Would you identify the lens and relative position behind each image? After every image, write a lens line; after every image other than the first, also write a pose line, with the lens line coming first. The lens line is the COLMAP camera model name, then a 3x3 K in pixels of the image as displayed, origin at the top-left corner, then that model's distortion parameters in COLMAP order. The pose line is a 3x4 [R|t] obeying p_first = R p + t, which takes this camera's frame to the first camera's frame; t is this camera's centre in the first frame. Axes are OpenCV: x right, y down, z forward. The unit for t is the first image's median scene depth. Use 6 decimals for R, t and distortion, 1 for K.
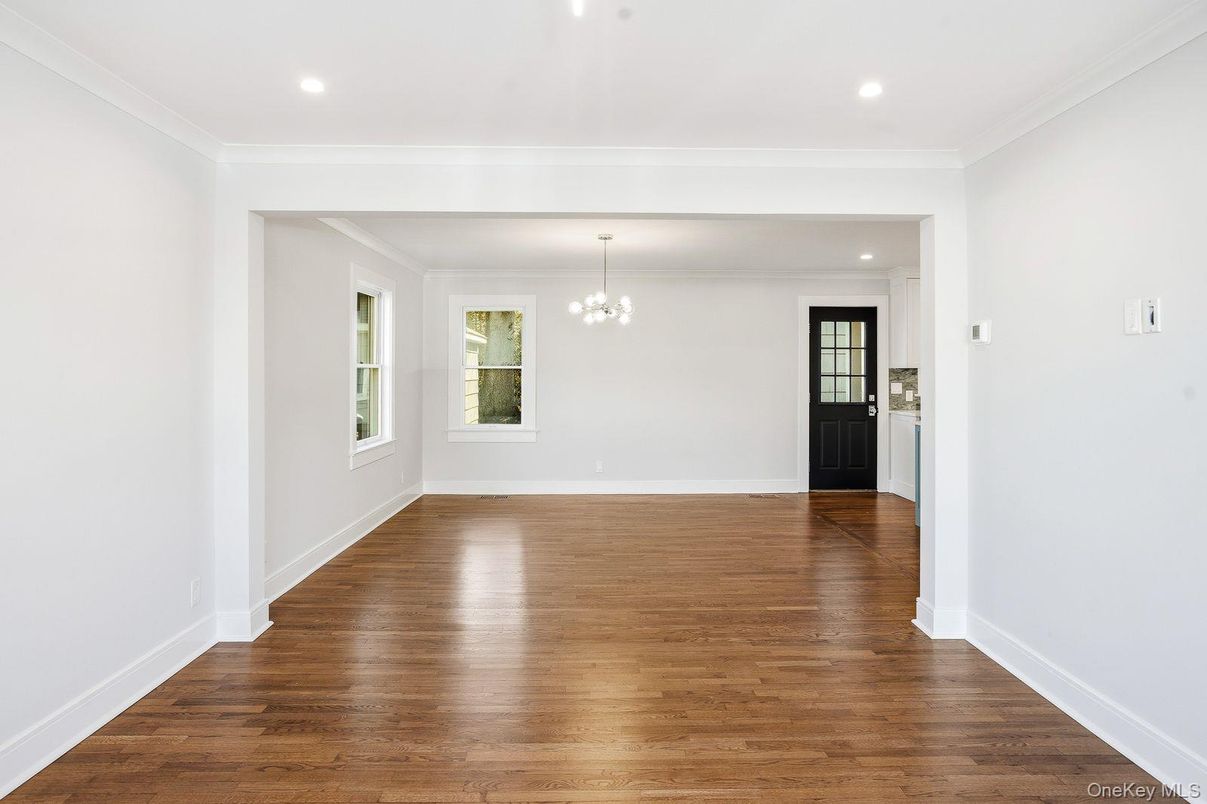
lens RADIAL K [[693.1, 0, 604.4], [0, 693.1, 388.9], [0, 0, 1]] dist [-0.064679, 0.060940]
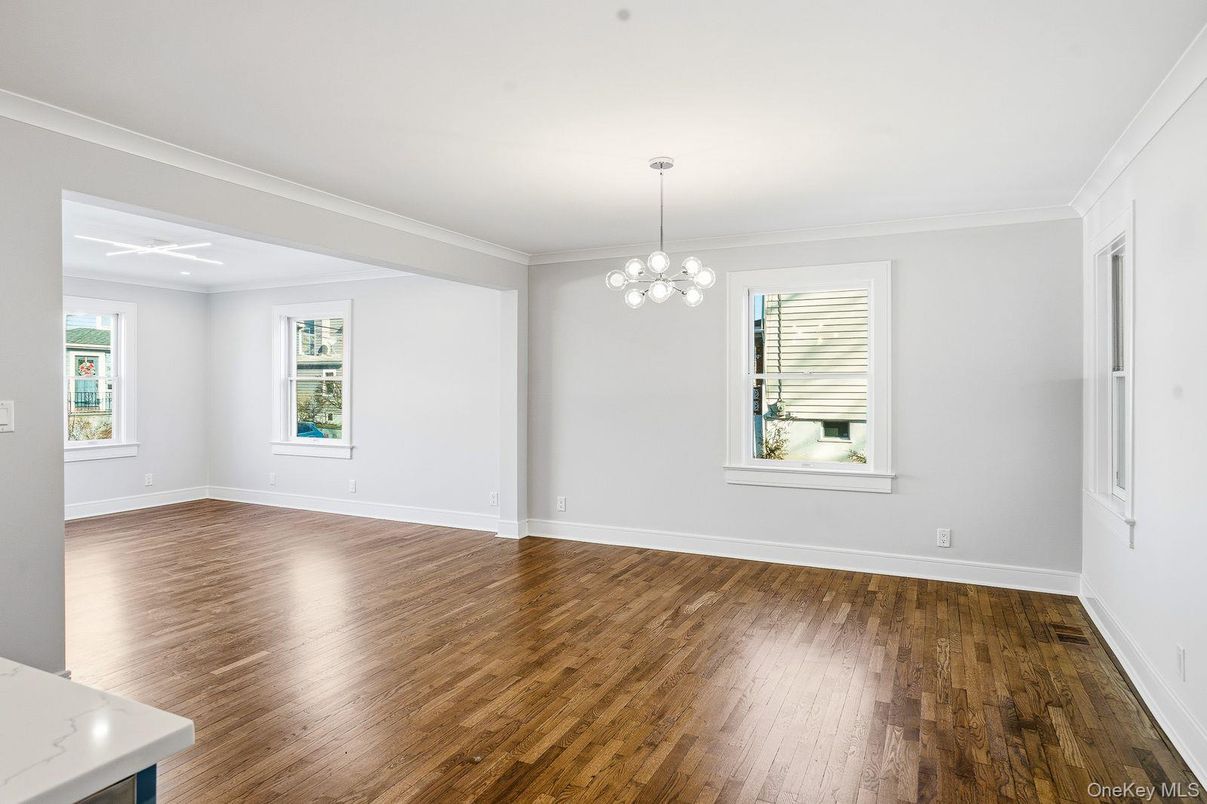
lens RADIAL K [[693.1, 0, 604.4], [0, 693.1, 388.9], [0, 0, 1]] dist [-0.064679, 0.060940]
pose [[-0.440474, 0.008394, -0.897726, 0.420543], [-0.018411, 0.999662, 0.018381, -0.020900], [0.897577, 0.024625, -0.440170, 0.894914]]
